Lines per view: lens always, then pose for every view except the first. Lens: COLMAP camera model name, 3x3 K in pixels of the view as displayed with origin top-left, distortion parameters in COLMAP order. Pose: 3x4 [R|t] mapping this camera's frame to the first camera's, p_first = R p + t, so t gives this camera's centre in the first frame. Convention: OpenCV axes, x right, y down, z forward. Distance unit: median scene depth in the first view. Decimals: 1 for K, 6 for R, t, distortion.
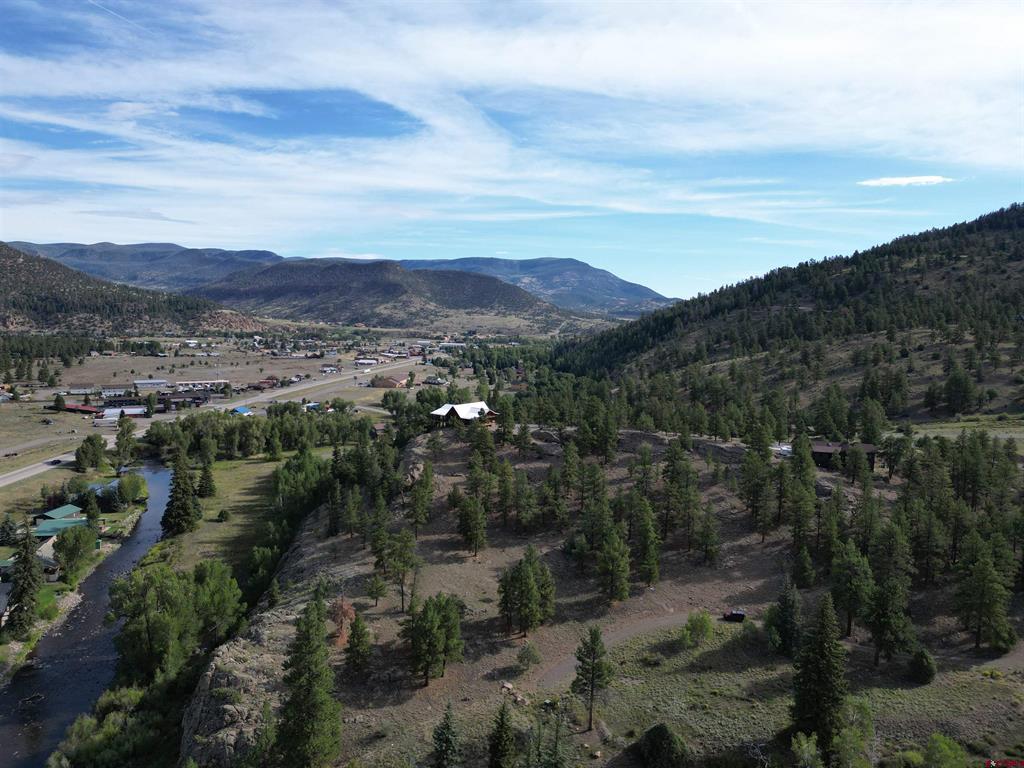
lens RADIAL K [[711.5, 0, 510.9], [0, 711.5, 379.8], [0, 0, 1]] dist [0.080923, -0.072142]
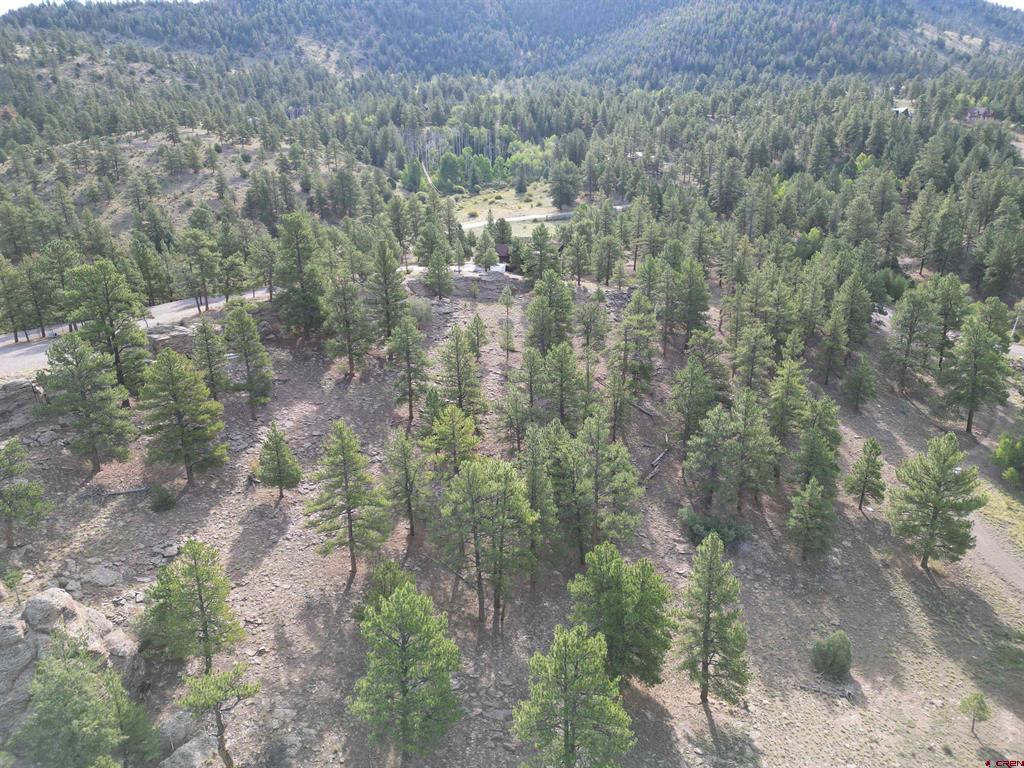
lens RADIAL K [[711.5, 0, 509.0], [0, 711.5, 383.8], [0, 0, 1]] dist [0.080923, -0.072142]
pose [[0.325188, -0.310347, 0.893274, -0.081966], [0.106391, 0.950623, 0.291541, 0.002704], [-0.939646, 0.000230, 0.342149, 0.249552]]
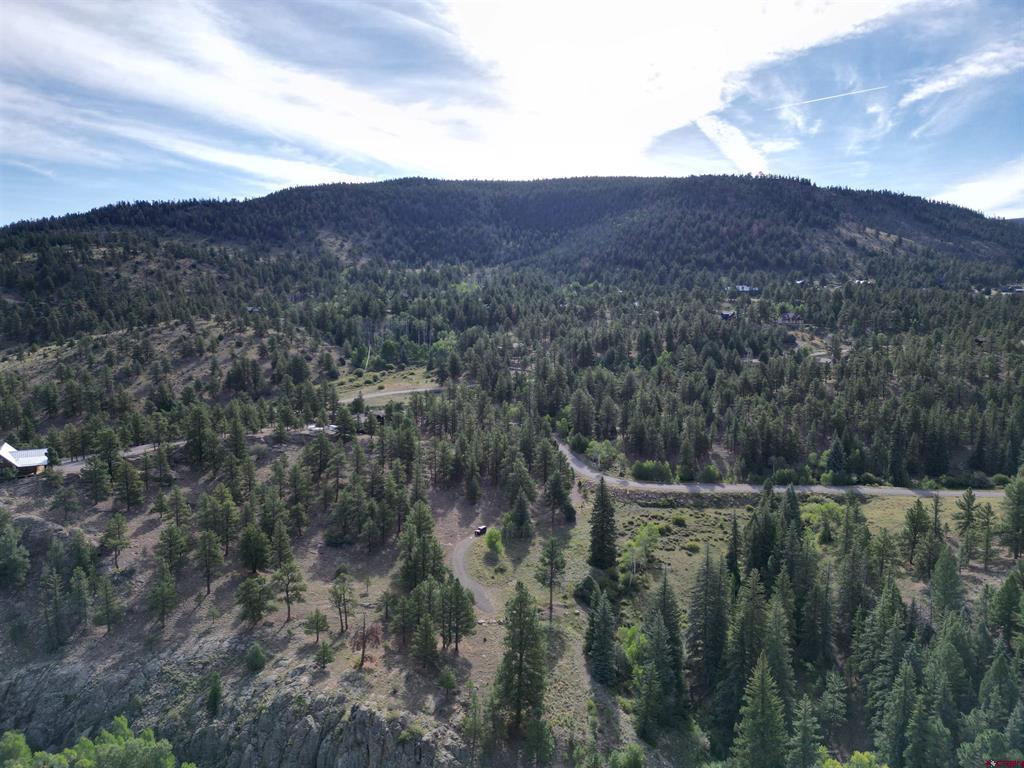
lens RADIAL K [[711.5, 0, 512.4], [0, 711.5, 383.2], [0, 0, 1]] dist [0.080923, -0.072142]
pose [[0.359991, -0.115768, 0.925745, -0.208506], [0.089743, 0.991967, 0.089151, -0.019477], [-0.928629, 0.050986, 0.367489, 0.085709]]
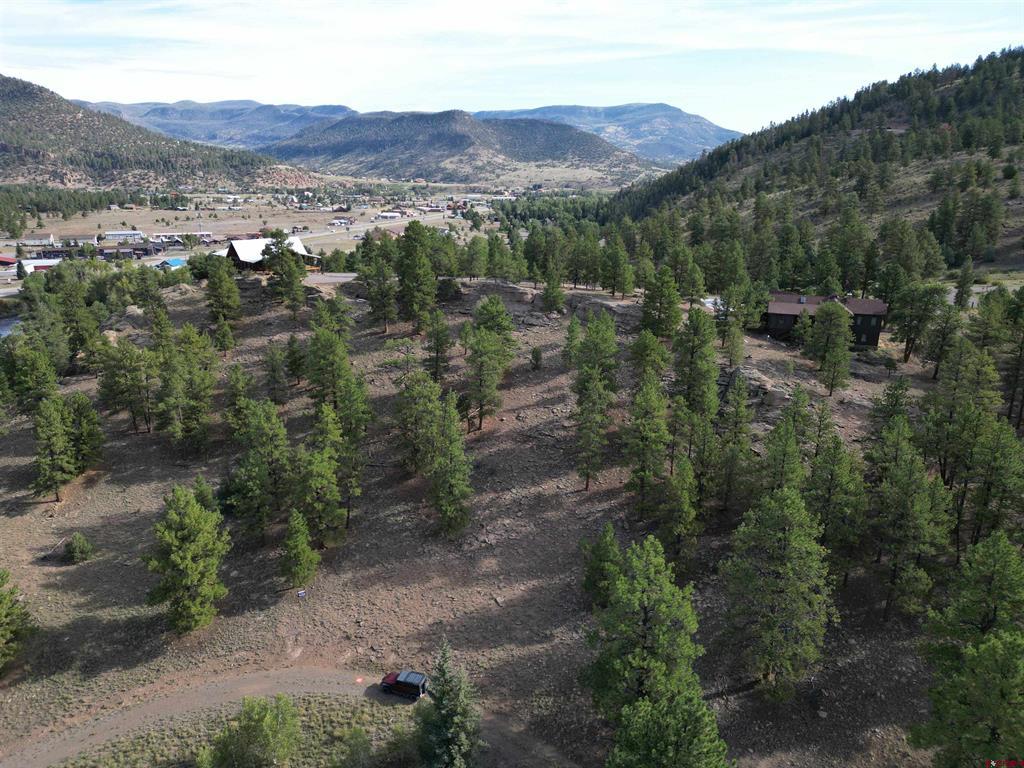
lens RADIAL K [[711.5, 0, 511.4], [0, 711.5, 380.2], [0, 0, 1]] dist [0.080923, -0.072142]
pose [[0.992886, 0.016504, -0.117918, 0.091507], [0.006233, 0.981784, 0.189897, 0.013577], [0.118904, -0.189281, 0.974697, 0.132892]]
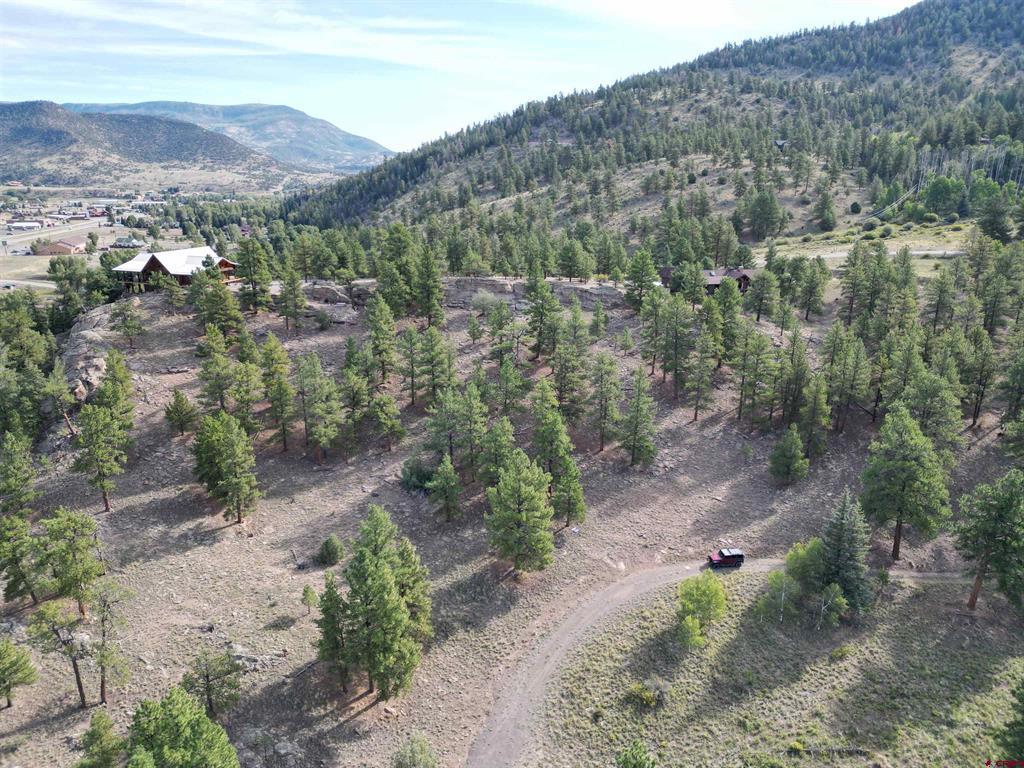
lens RADIAL K [[711.5, 0, 512.1], [0, 711.5, 381.4], [0, 0, 1]] dist [0.080923, -0.072142]
pose [[0.931719, -0.117367, 0.343693, -0.008341], [0.049641, 0.978616, 0.199615, 0.012701], [-0.359772, -0.168924, 0.917621, 0.118046]]
